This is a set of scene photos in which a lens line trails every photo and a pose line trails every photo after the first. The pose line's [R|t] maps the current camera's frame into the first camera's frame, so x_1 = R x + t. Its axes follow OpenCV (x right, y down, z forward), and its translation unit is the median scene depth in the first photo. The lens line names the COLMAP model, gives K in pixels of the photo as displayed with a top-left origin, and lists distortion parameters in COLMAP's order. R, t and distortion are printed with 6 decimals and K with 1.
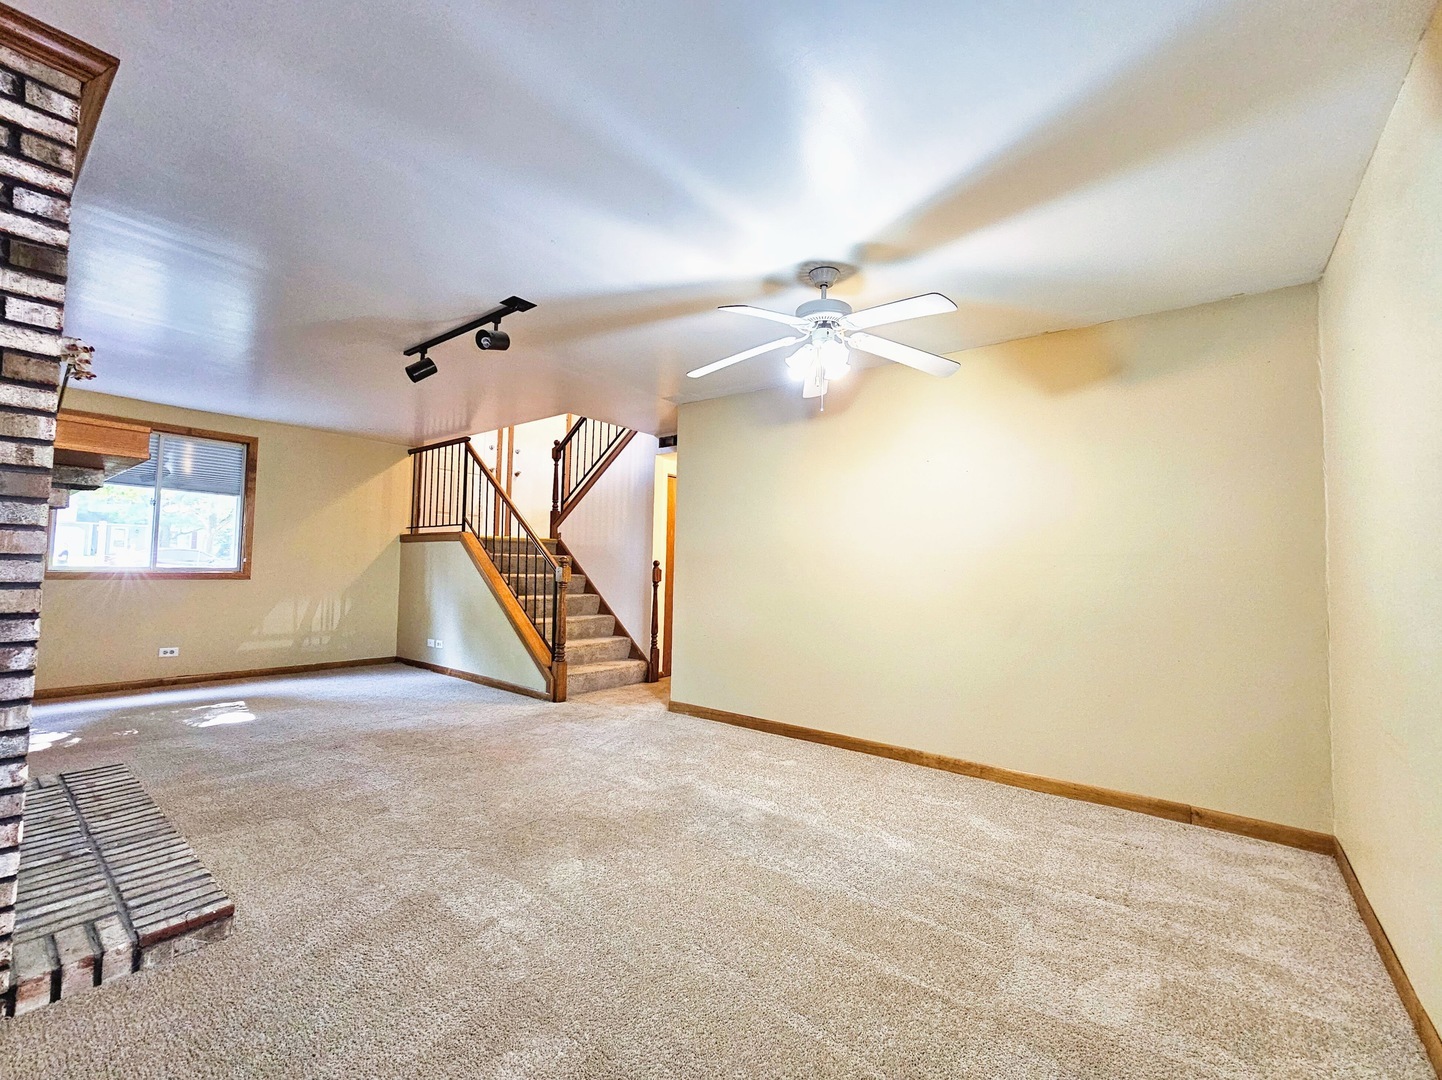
lens RADIAL K [[596.7, 0, 727.0], [0, 596.7, 542.9], [0, 0, 1]] dist [0.000713, -0.000563]
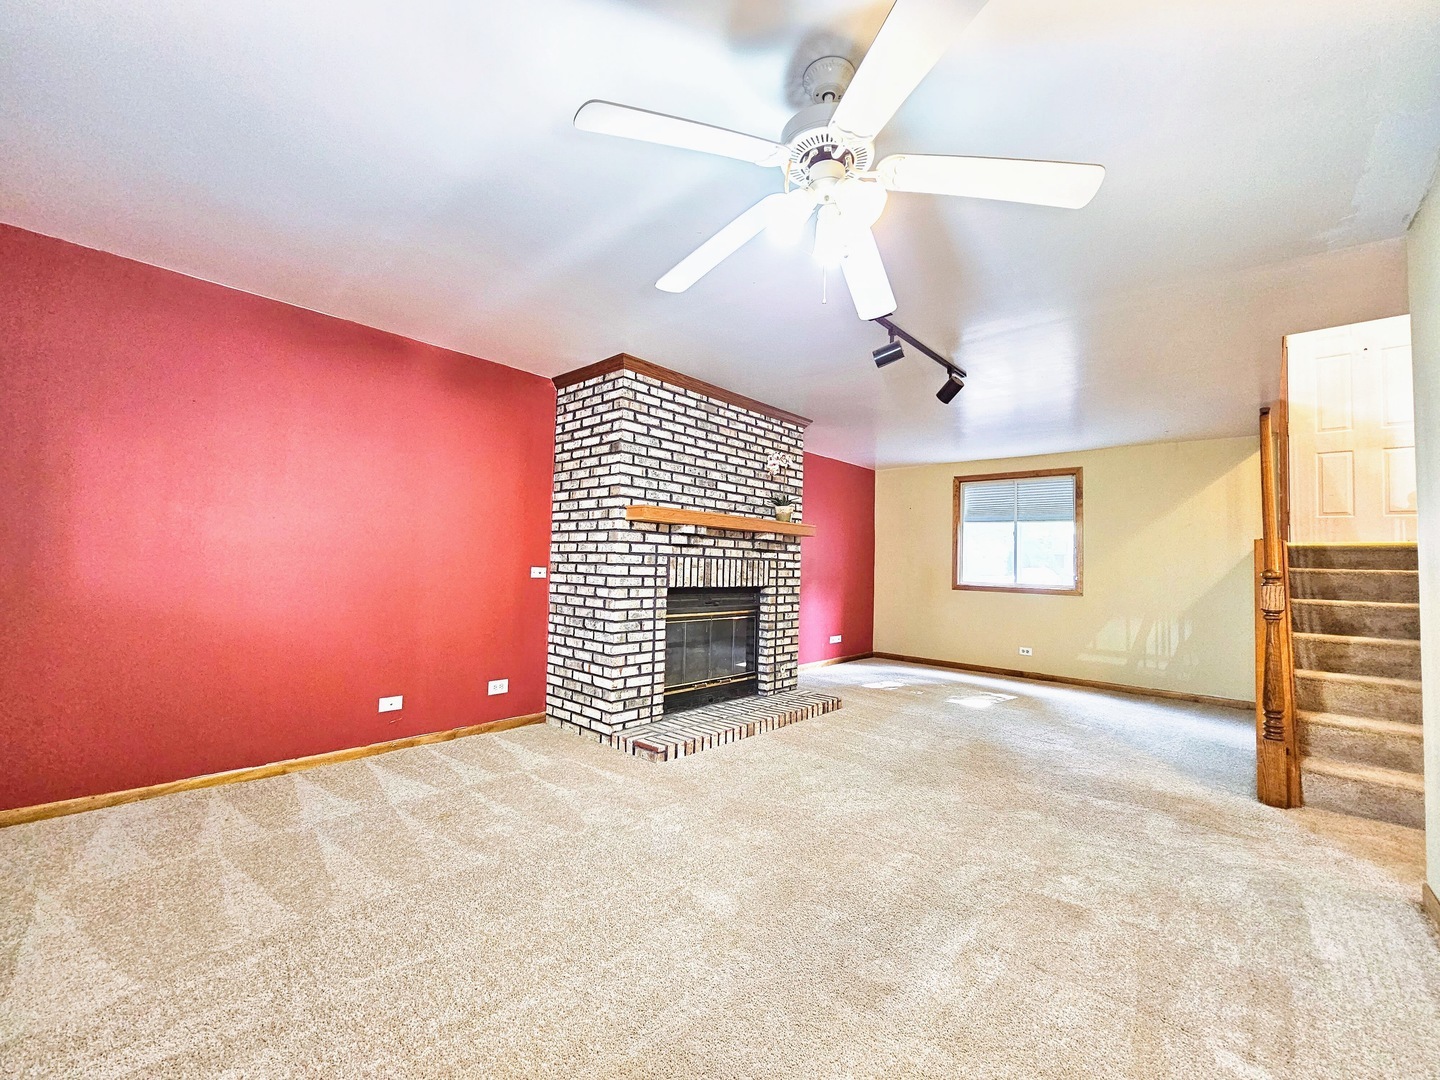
lens RADIAL K [[595.9, 0, 726.0], [0, 595.9, 536.6], [0, 0, 1]] dist [0.000713, -0.000563]
pose [[-0.087122, -0.077051, -0.993213, 0.353559], [0.015622, 0.996776, -0.078698, 0.028547], [0.996075, -0.022373, -0.085638, 0.450343]]
